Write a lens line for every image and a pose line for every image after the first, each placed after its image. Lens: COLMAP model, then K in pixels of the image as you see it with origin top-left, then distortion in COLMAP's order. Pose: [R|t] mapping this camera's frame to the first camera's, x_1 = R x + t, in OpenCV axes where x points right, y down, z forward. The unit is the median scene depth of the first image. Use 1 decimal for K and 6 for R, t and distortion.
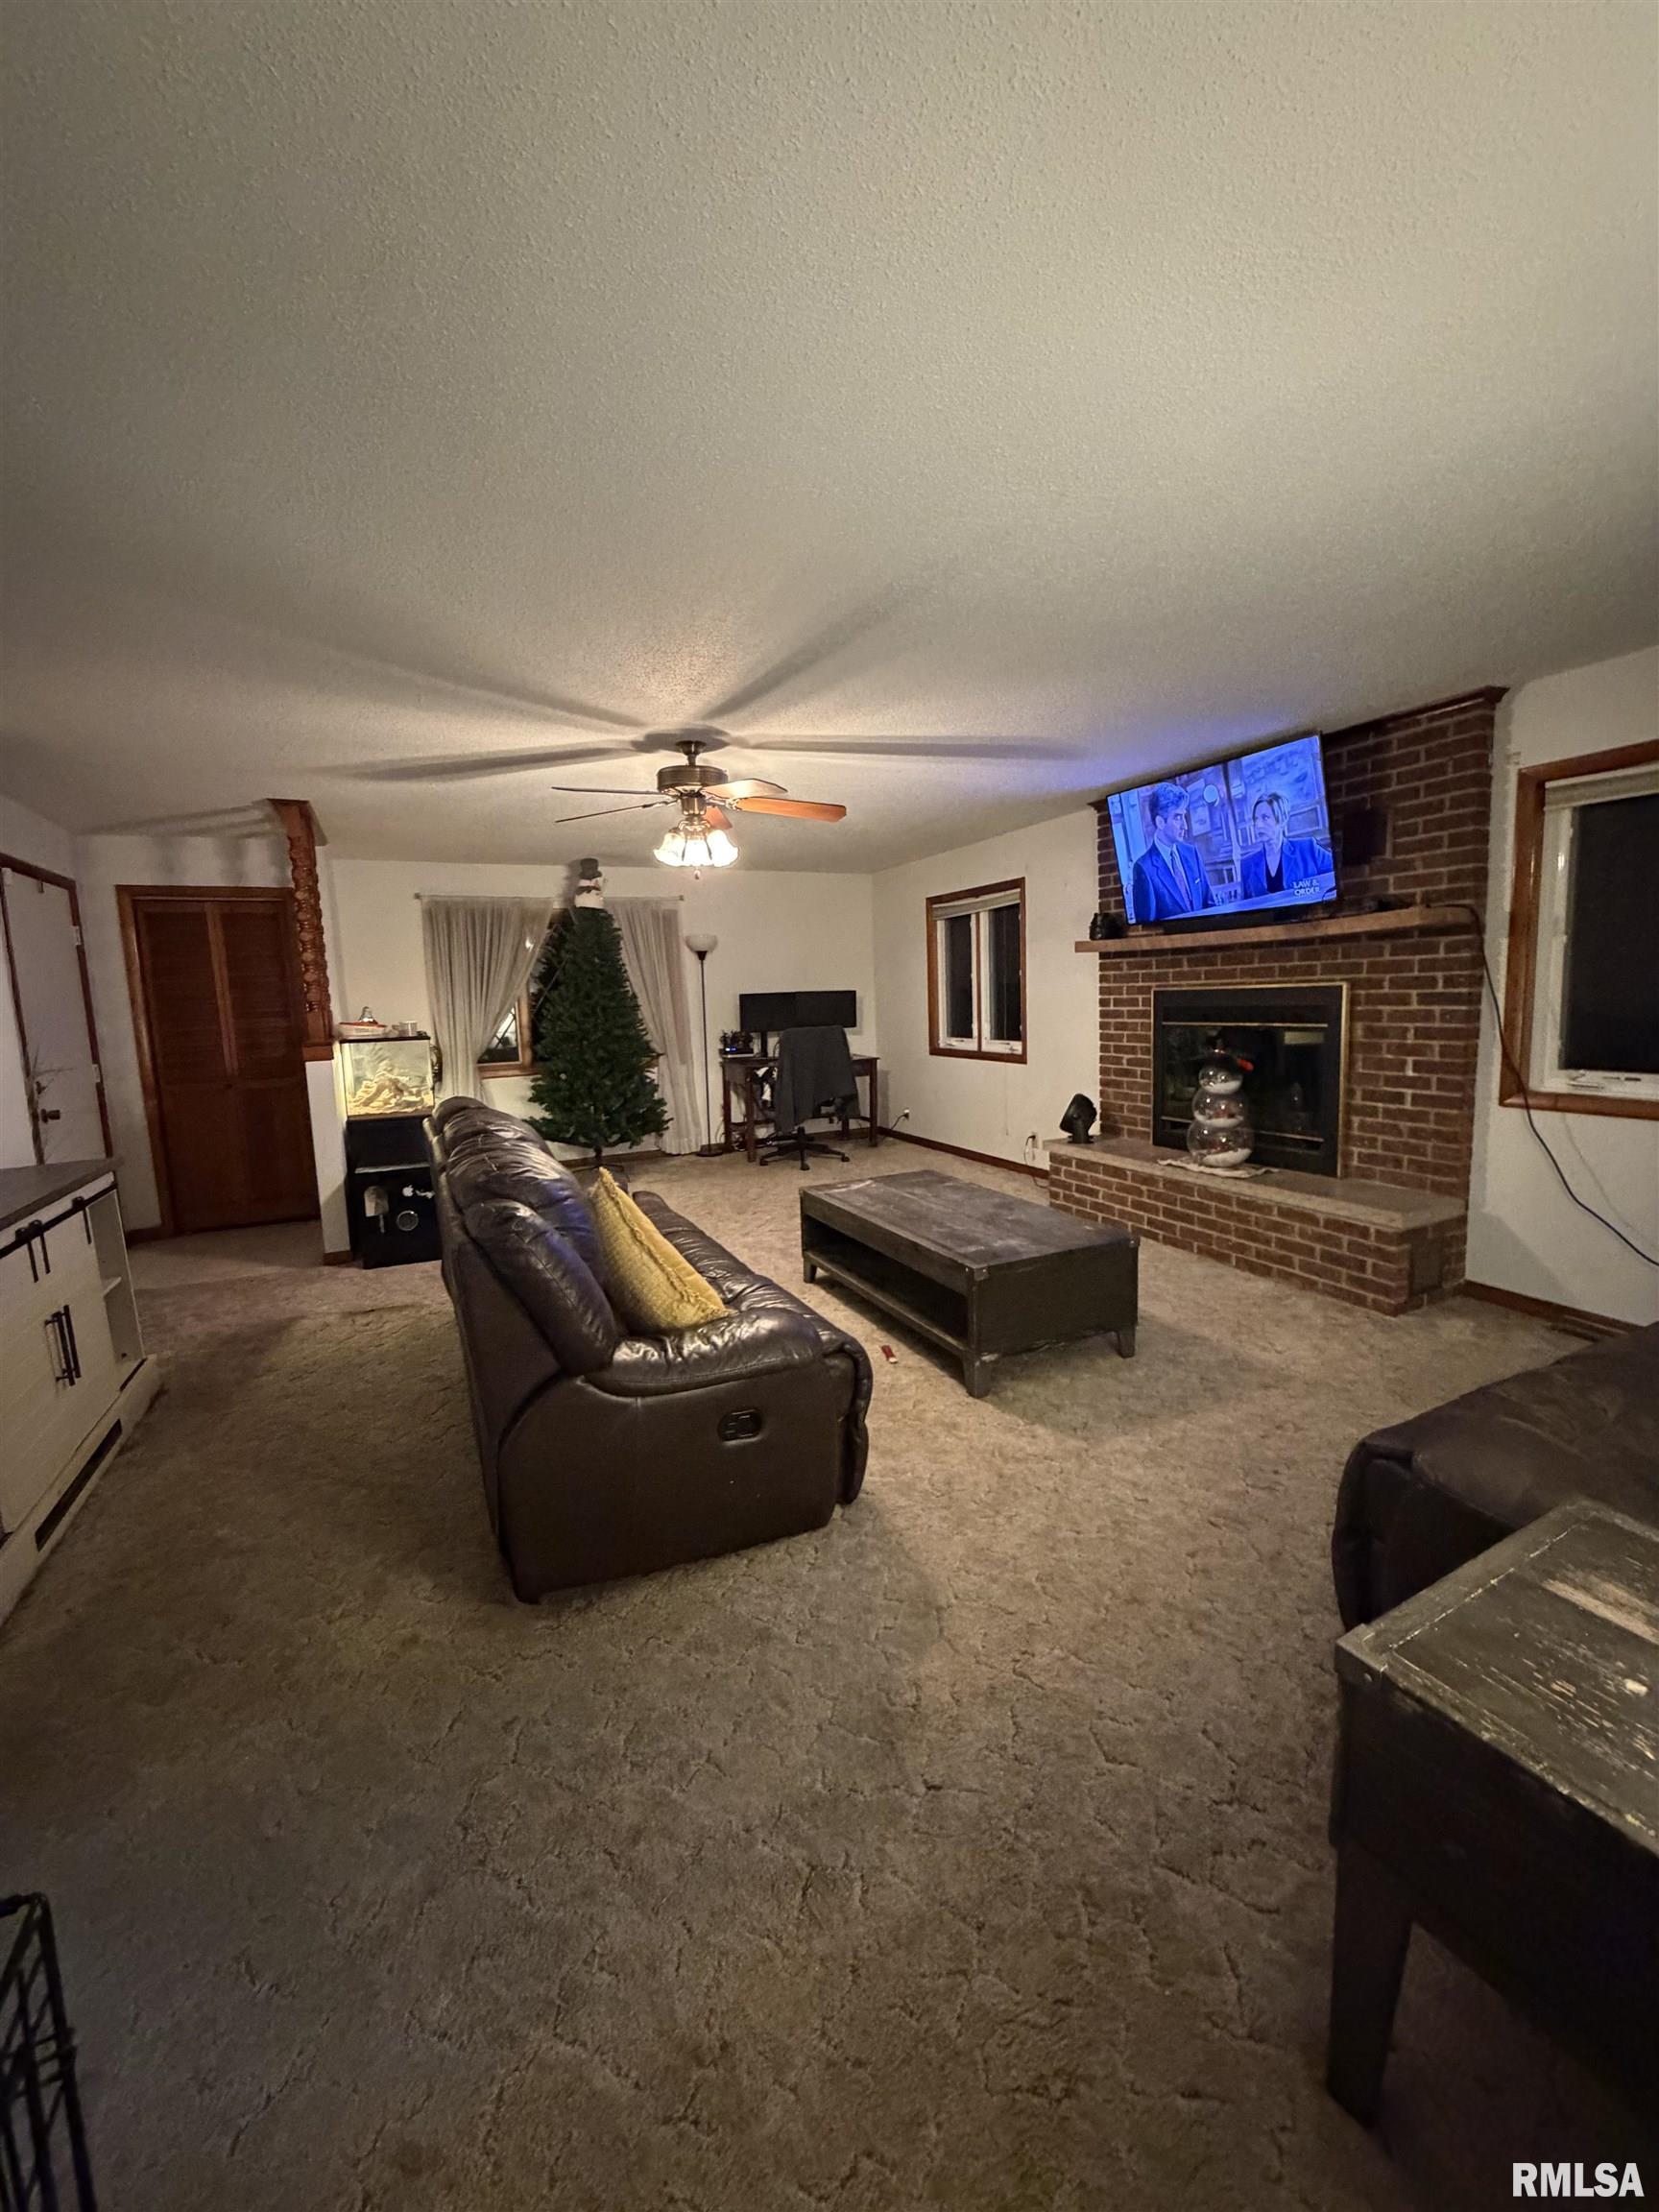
lens RADIAL K [[878.9, 0, 829.5], [0, 878.9, 1106.0], [0, 0, 1]] dist [-0.002229, 0.000377]
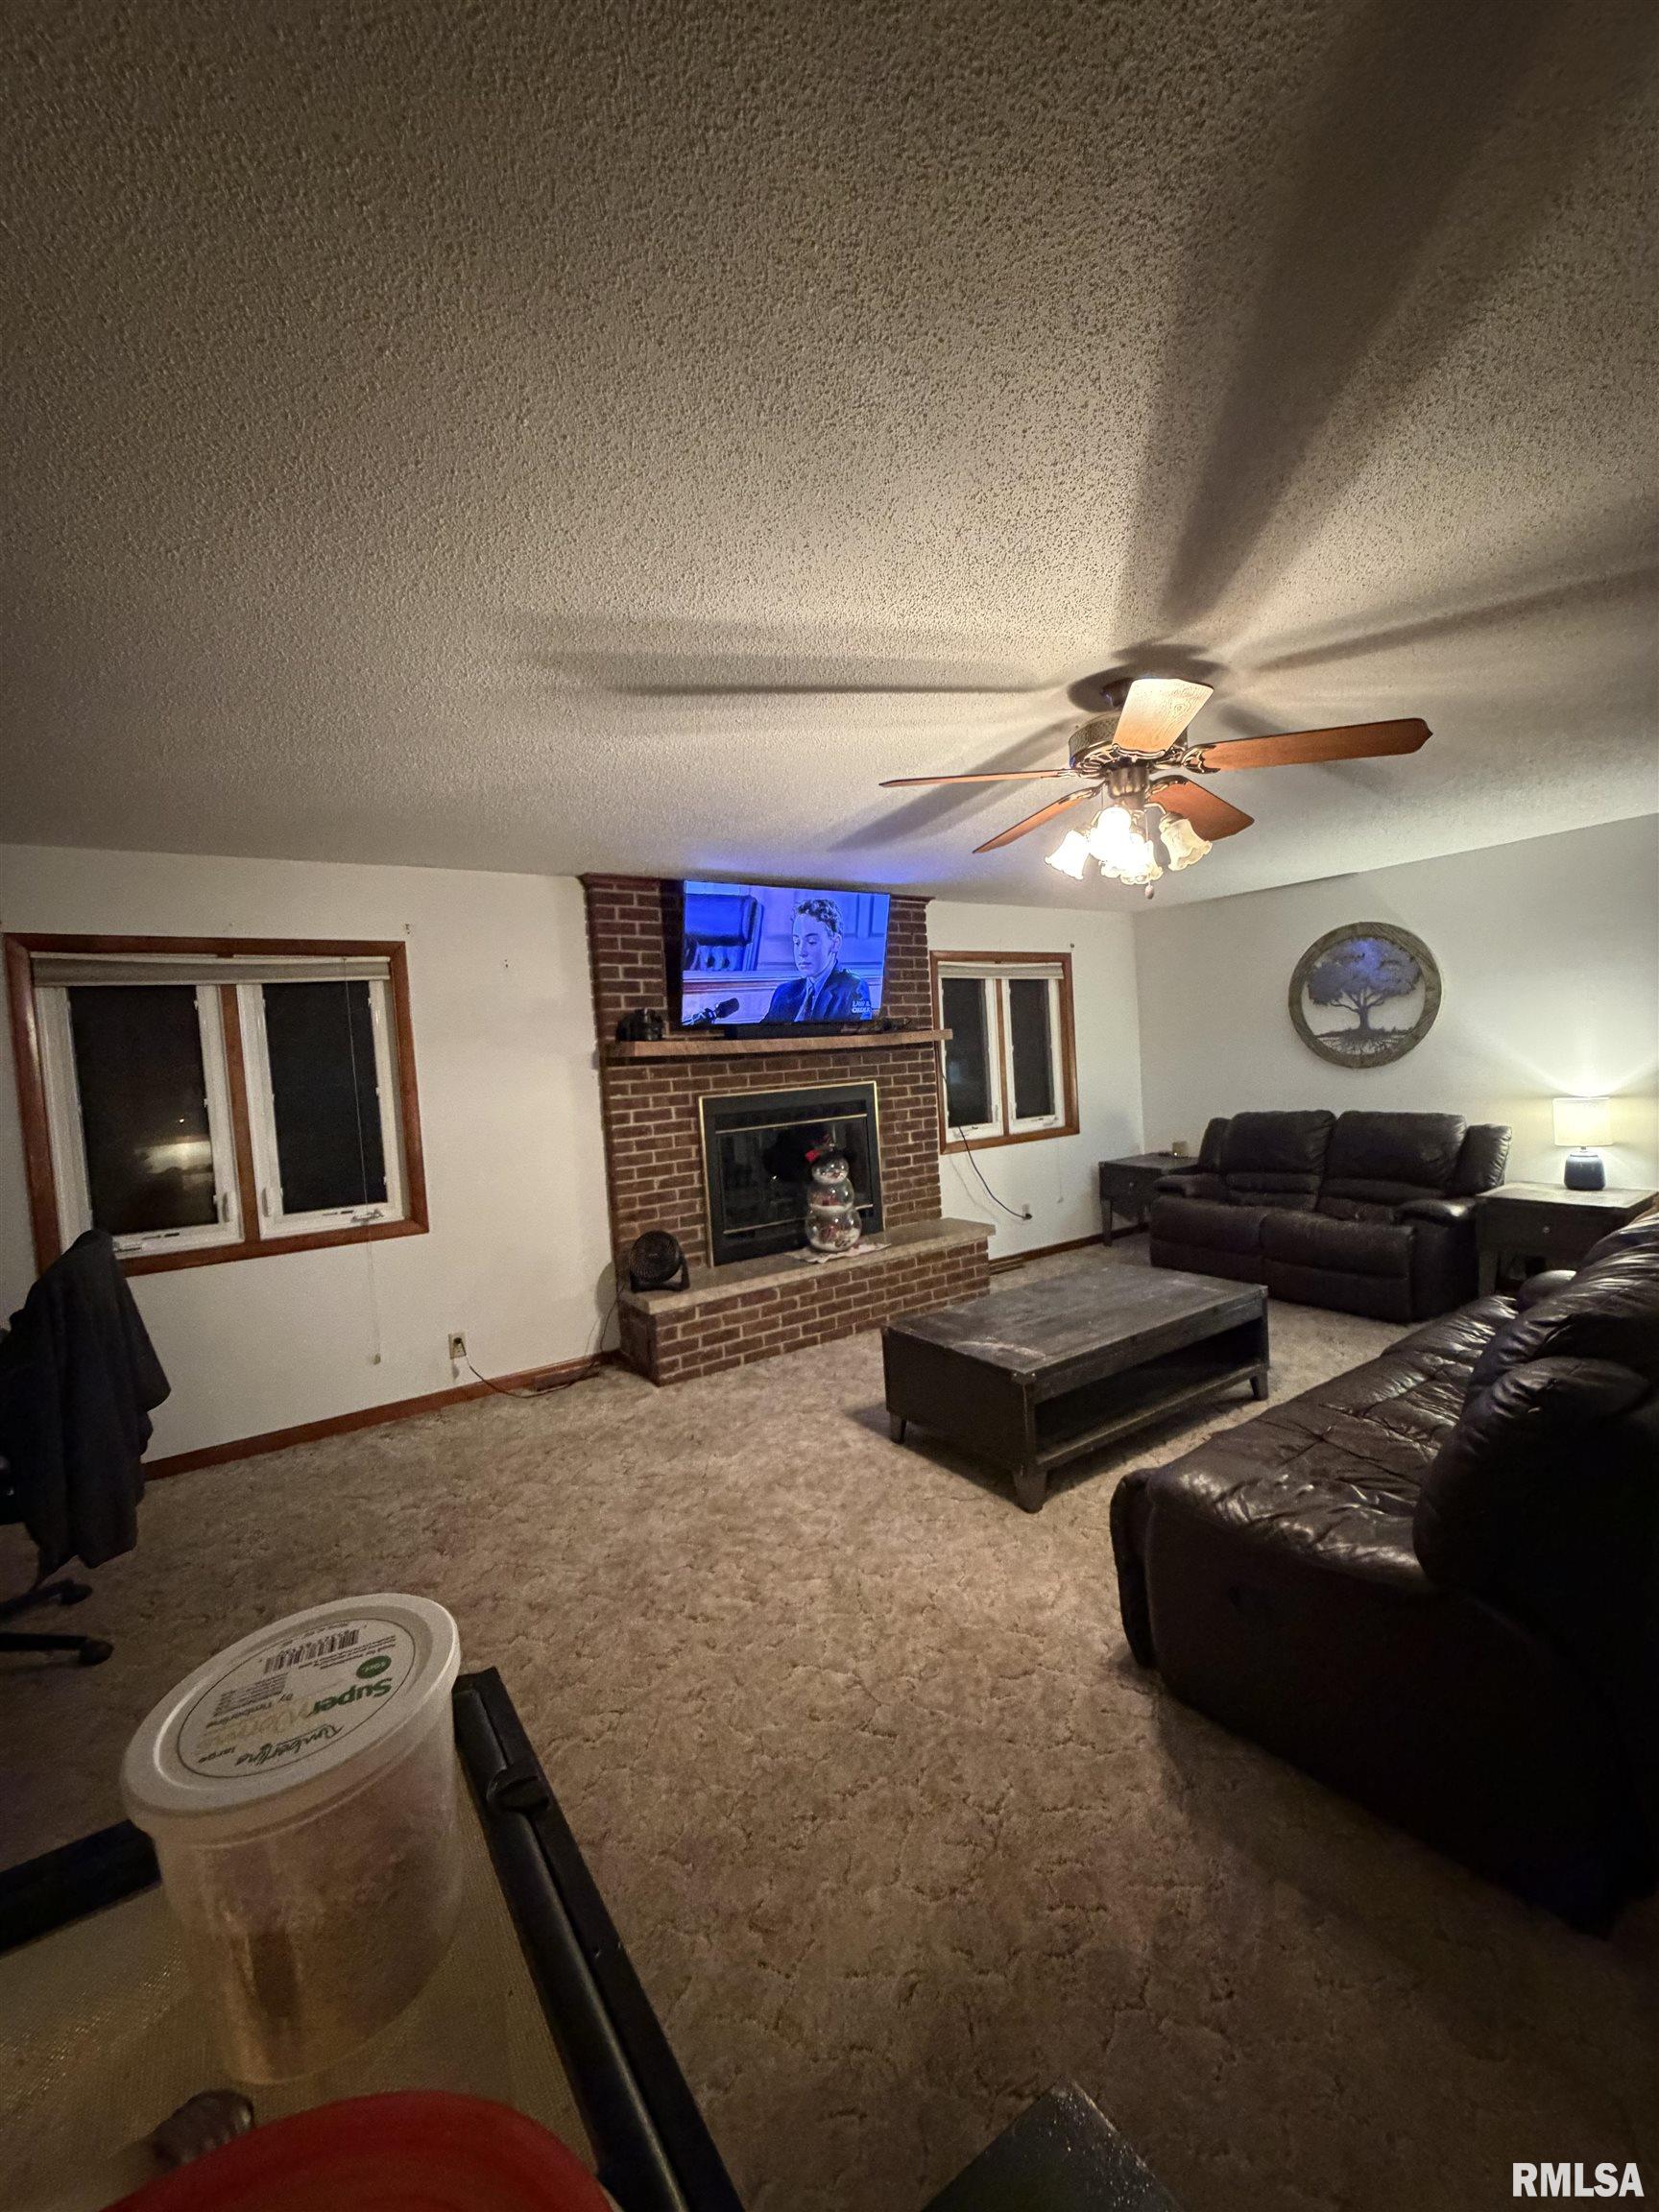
lens RADIAL K [[878.9, 0, 829.5], [0, 878.9, 1106.0], [0, 0, 1]] dist [-0.002229, 0.000377]
pose [[-0.142953, -0.009697, 0.989682, -0.640792], [0.193282, 0.980425, 0.037524, -0.151703], [-0.970673, 0.196652, -0.138281, 1.142599]]
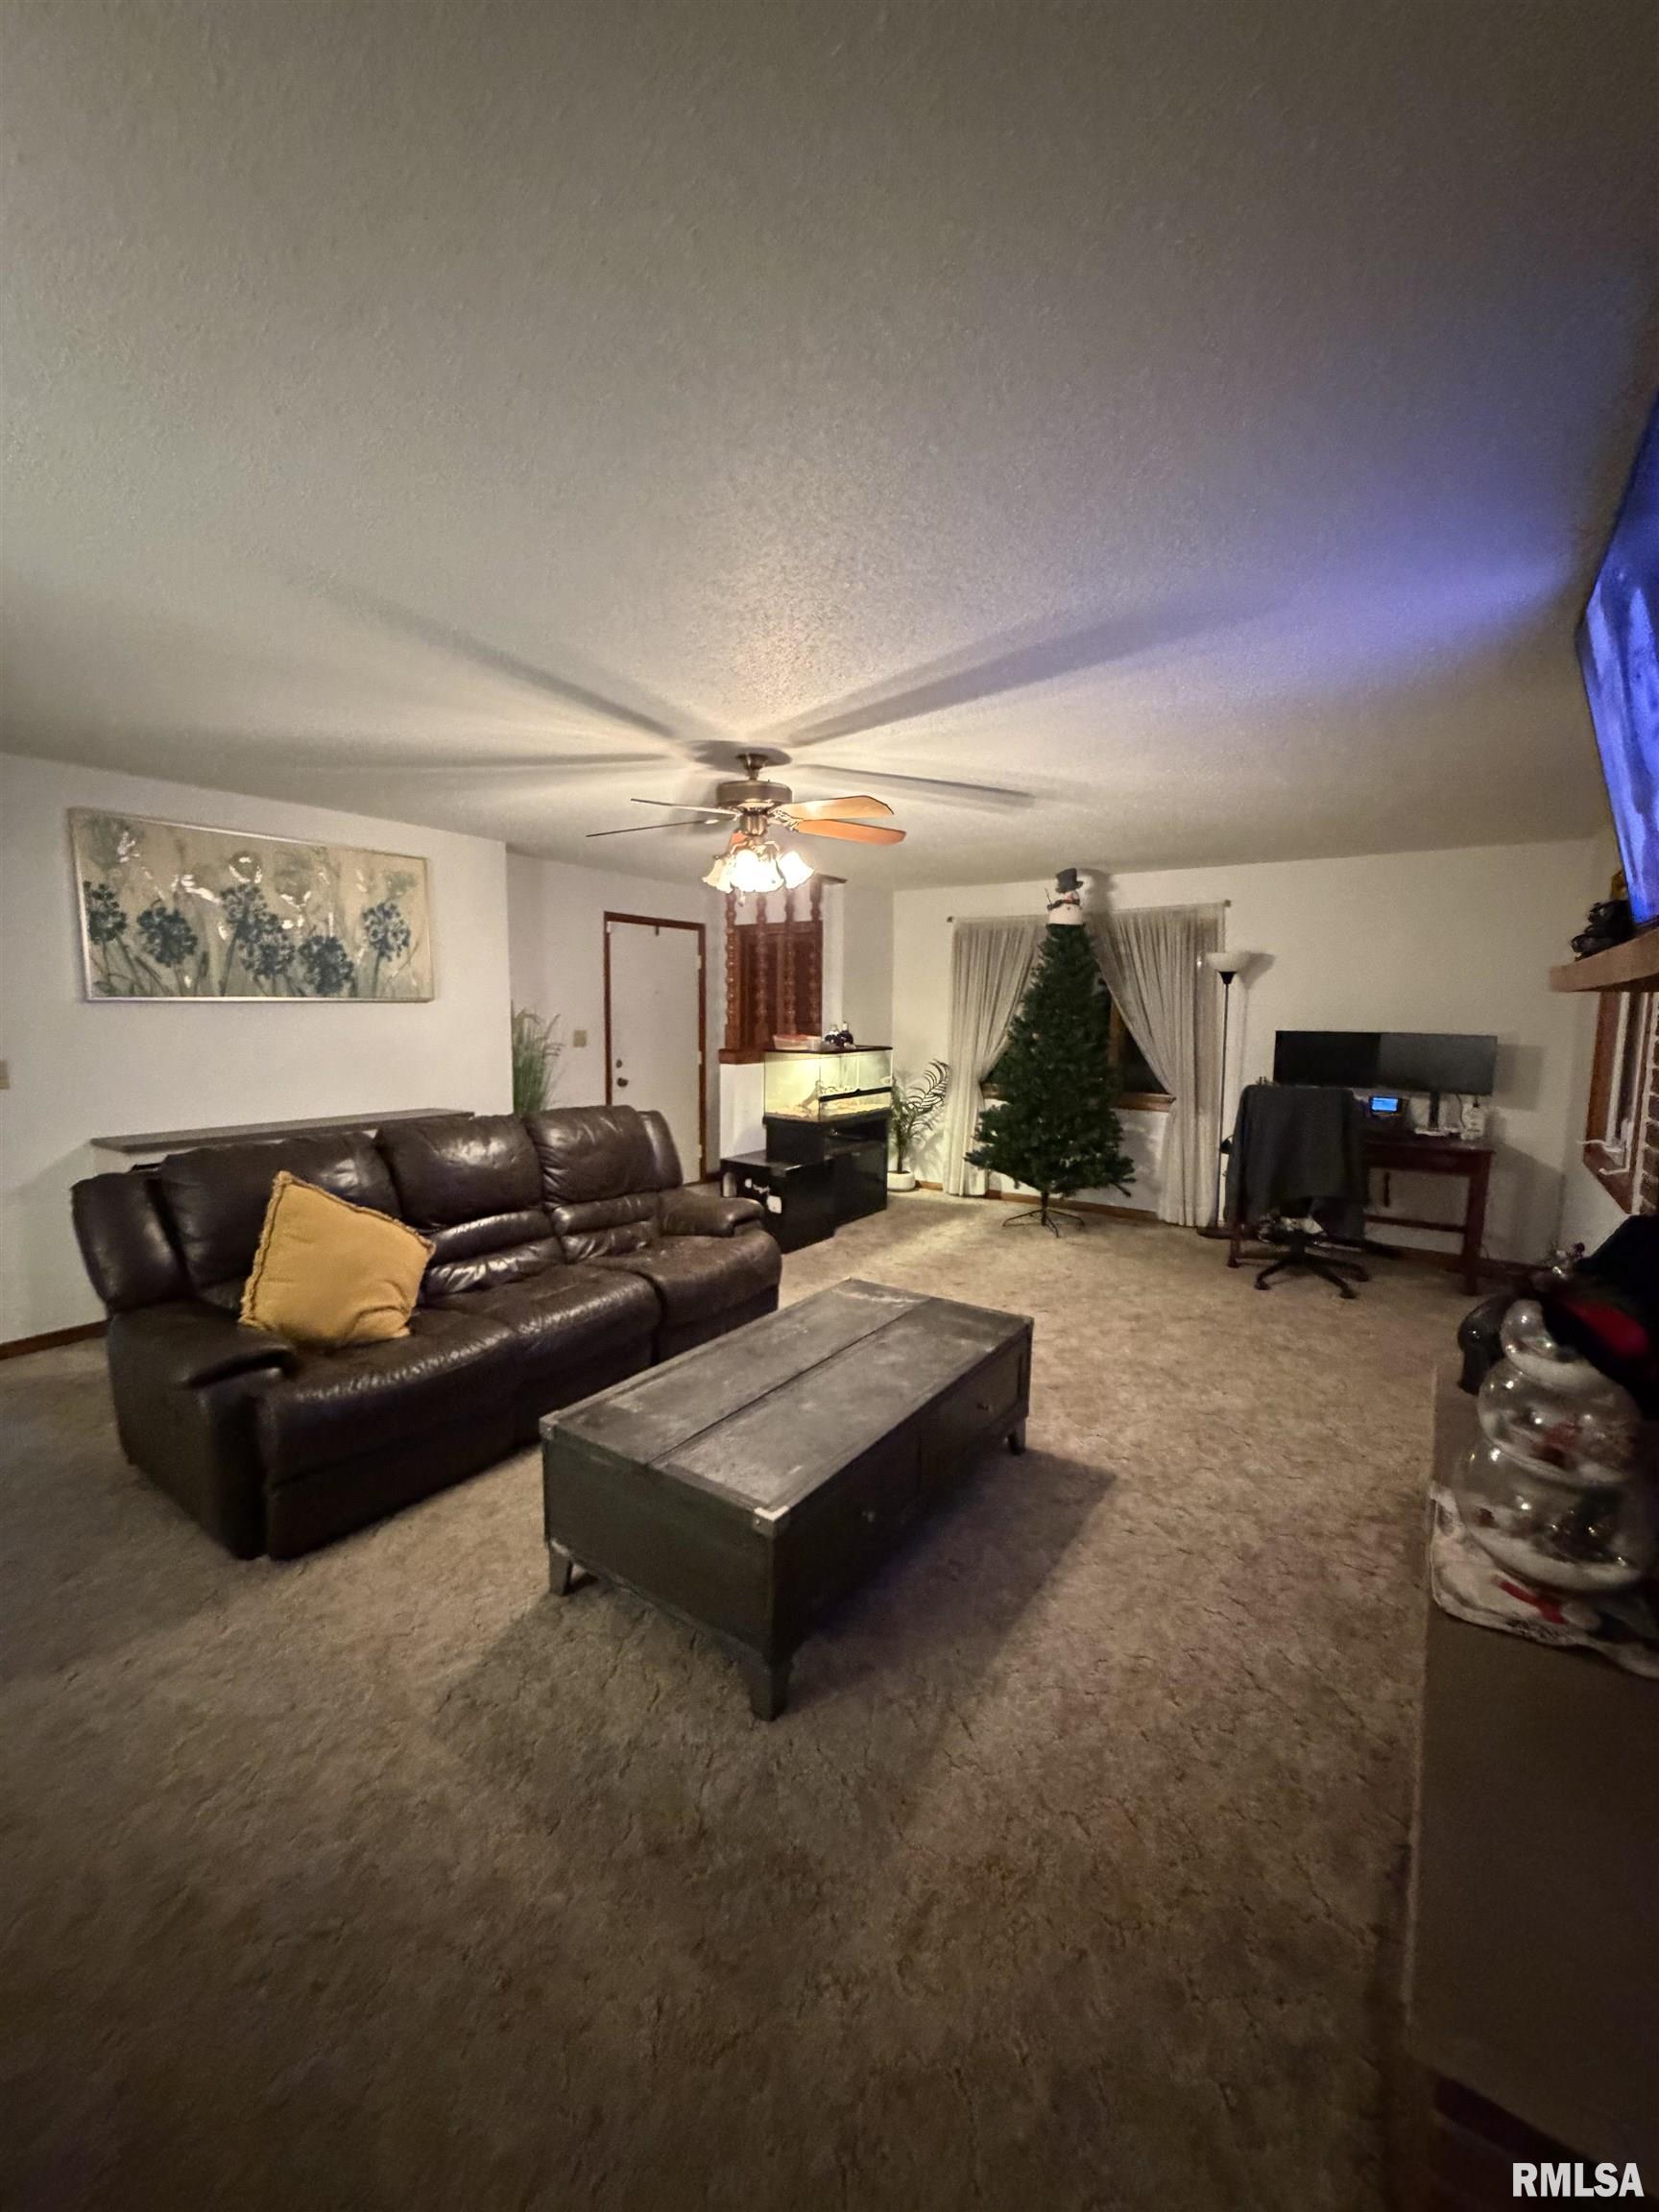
lens RADIAL K [[878.9, 0, 829.5], [0, 878.9, 1106.0], [0, 0, 1]] dist [-0.002229, 0.000377]
pose [[0.495290, 0.137229, -0.857821, 0.597979], [-0.142780, 0.986876, 0.075435, -0.115016], [0.856914, 0.085118, 0.508383, 0.537586]]
